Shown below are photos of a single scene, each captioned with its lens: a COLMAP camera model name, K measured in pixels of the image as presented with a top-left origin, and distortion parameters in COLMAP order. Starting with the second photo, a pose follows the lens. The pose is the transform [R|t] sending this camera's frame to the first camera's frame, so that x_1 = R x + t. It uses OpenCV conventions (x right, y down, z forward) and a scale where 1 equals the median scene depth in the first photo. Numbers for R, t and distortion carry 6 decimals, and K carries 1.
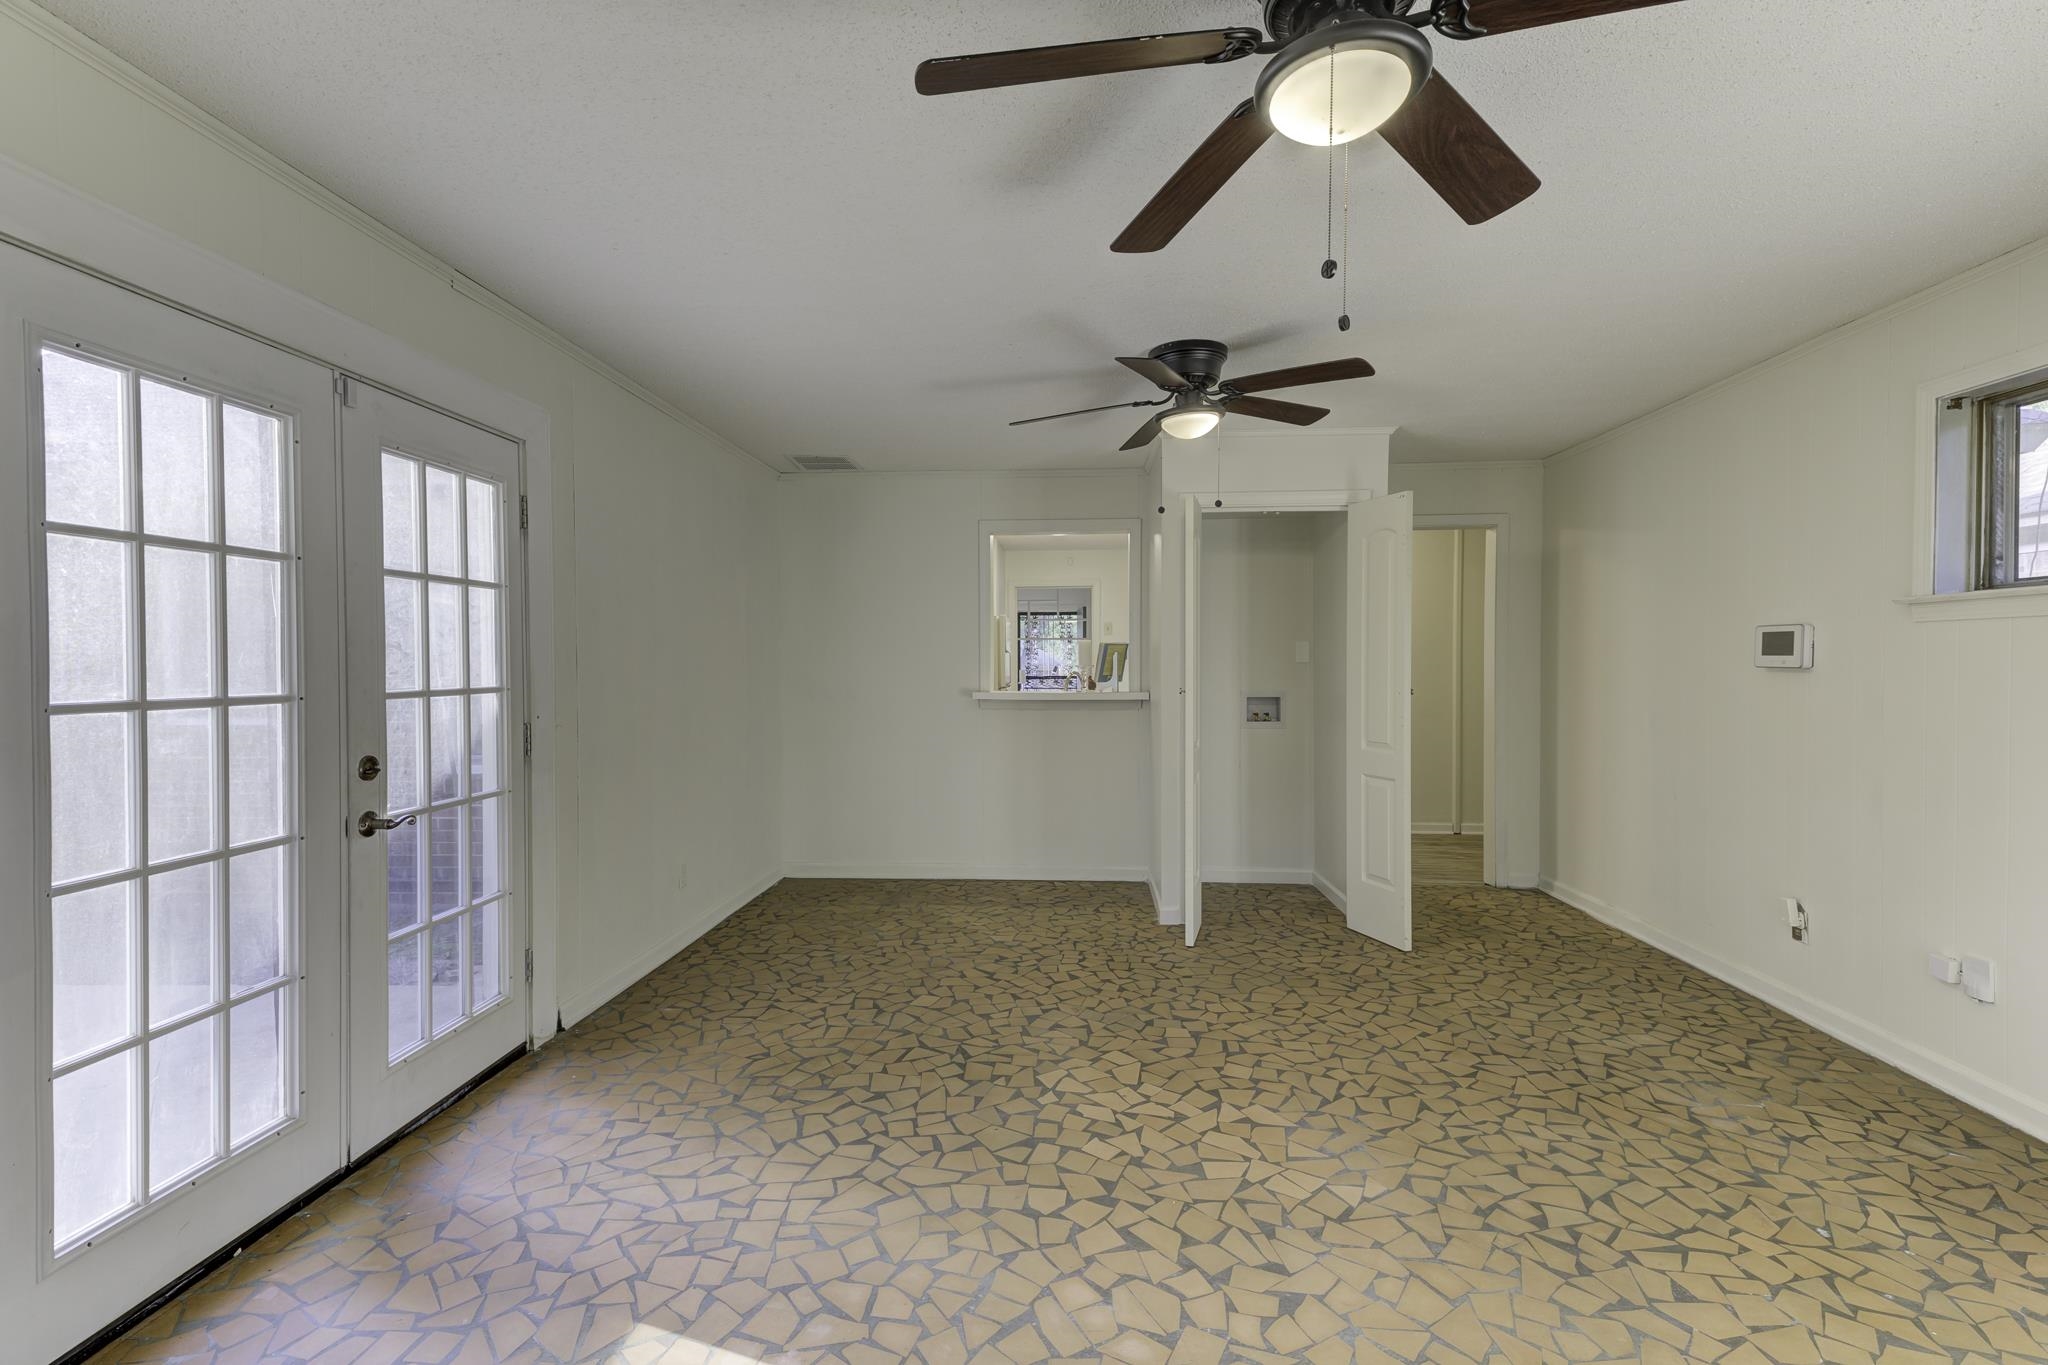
lens RADIAL K [[945.6, 0, 1019.8], [0, 945.6, 658.1], [0, 0, 1]] dist [0.020223, -0.000174]
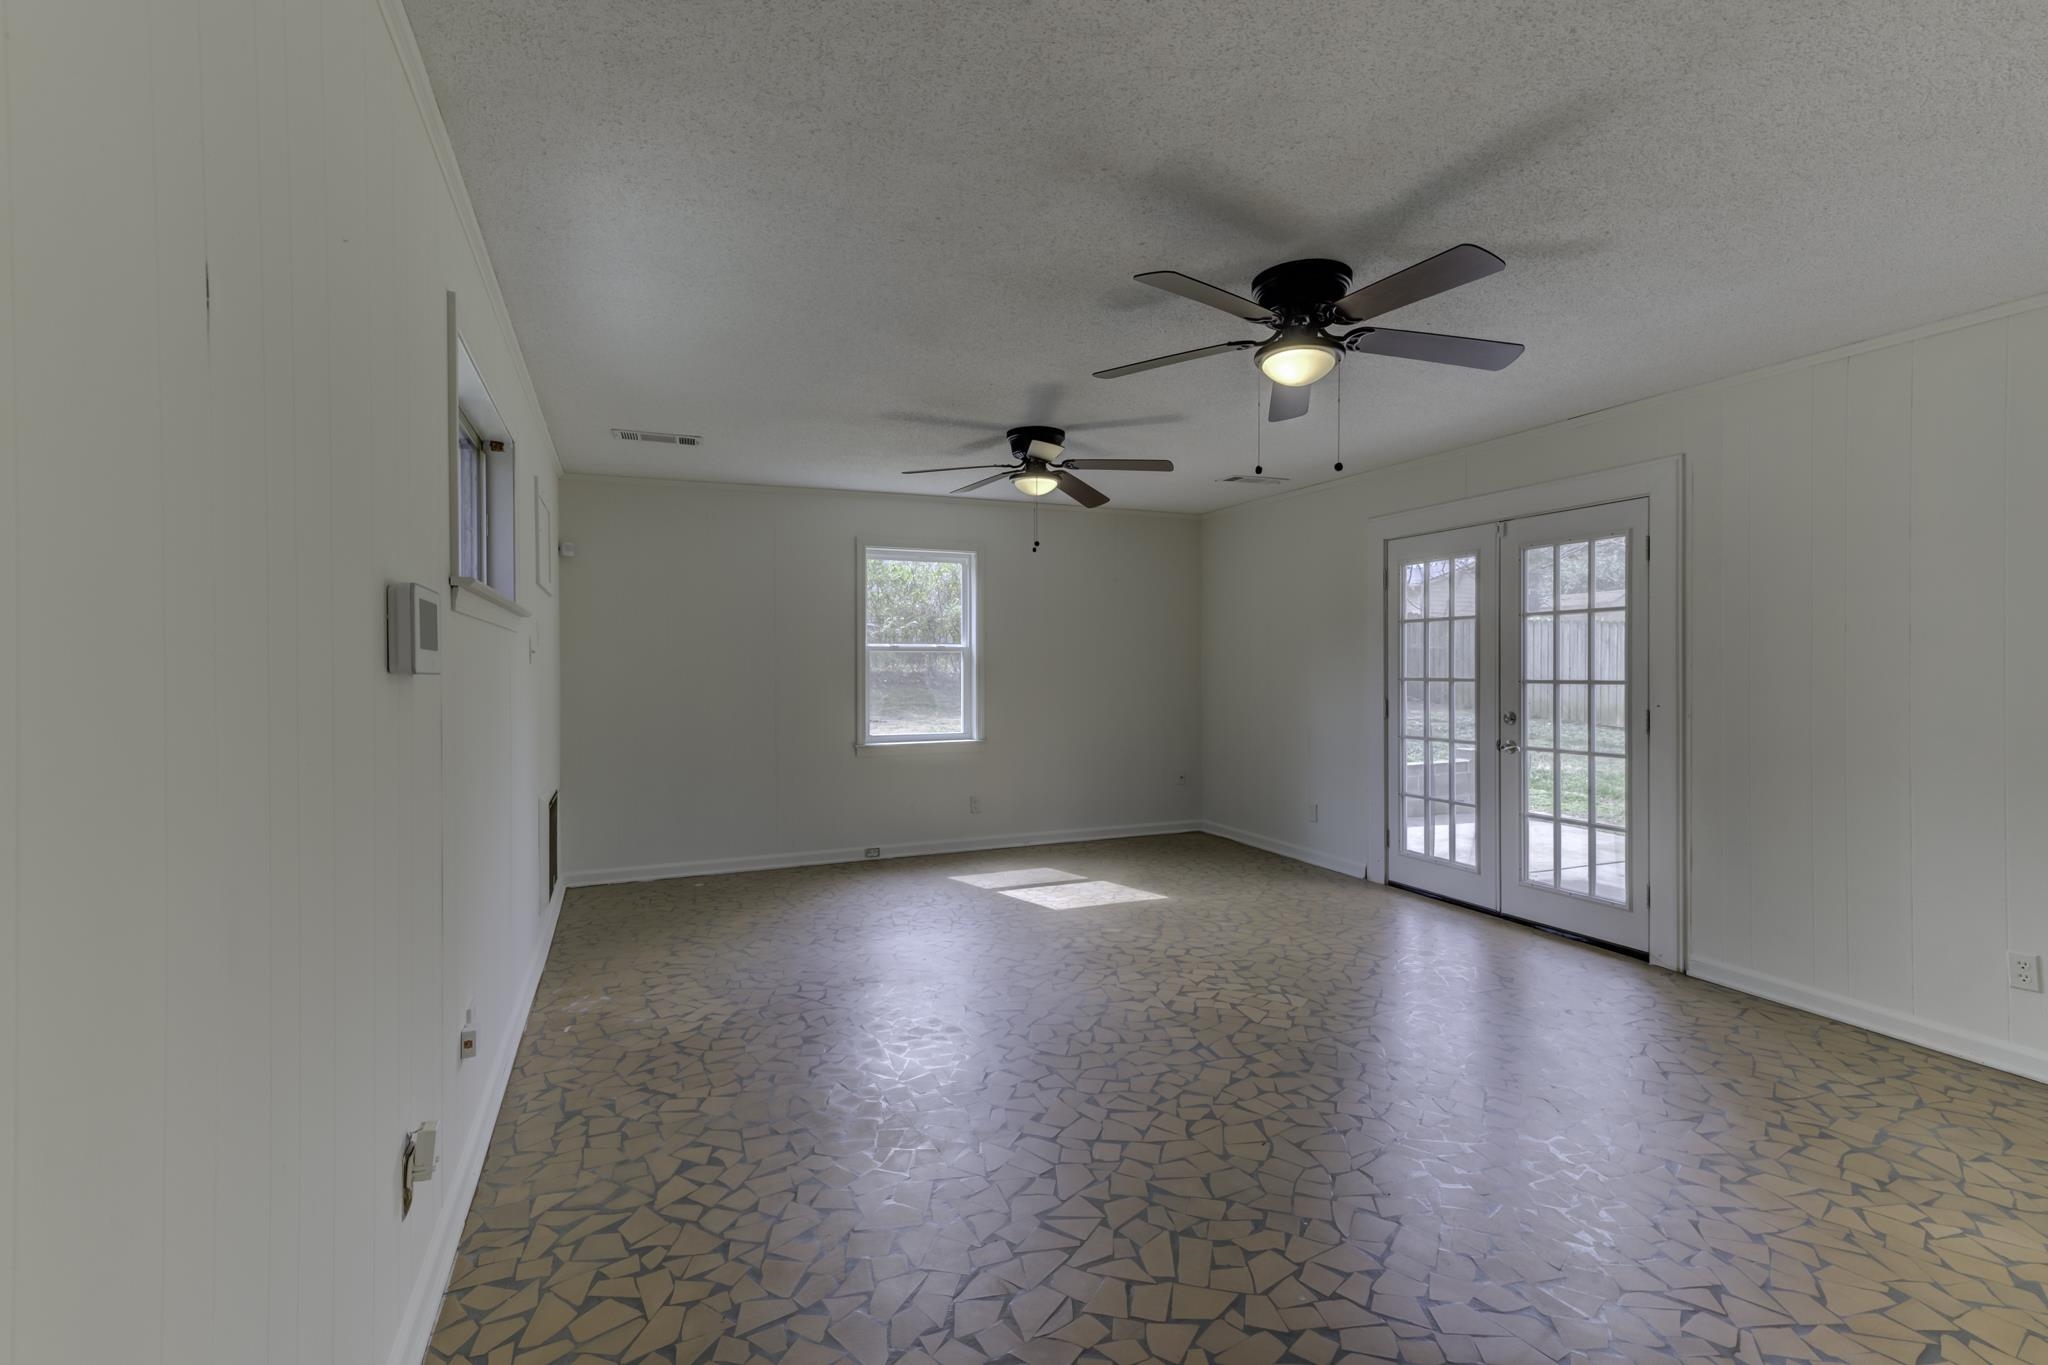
lens RADIAL K [[945.6, 0, 1019.8], [0, 945.6, 658.1], [0, 0, 1]] dist [0.020223, -0.000174]
pose [[-0.898486, 0.001582, -0.439000, 0.923145], [0.006818, 0.999923, -0.010350, 0.005225], [0.438950, -0.012293, -0.898428, 2.005686]]
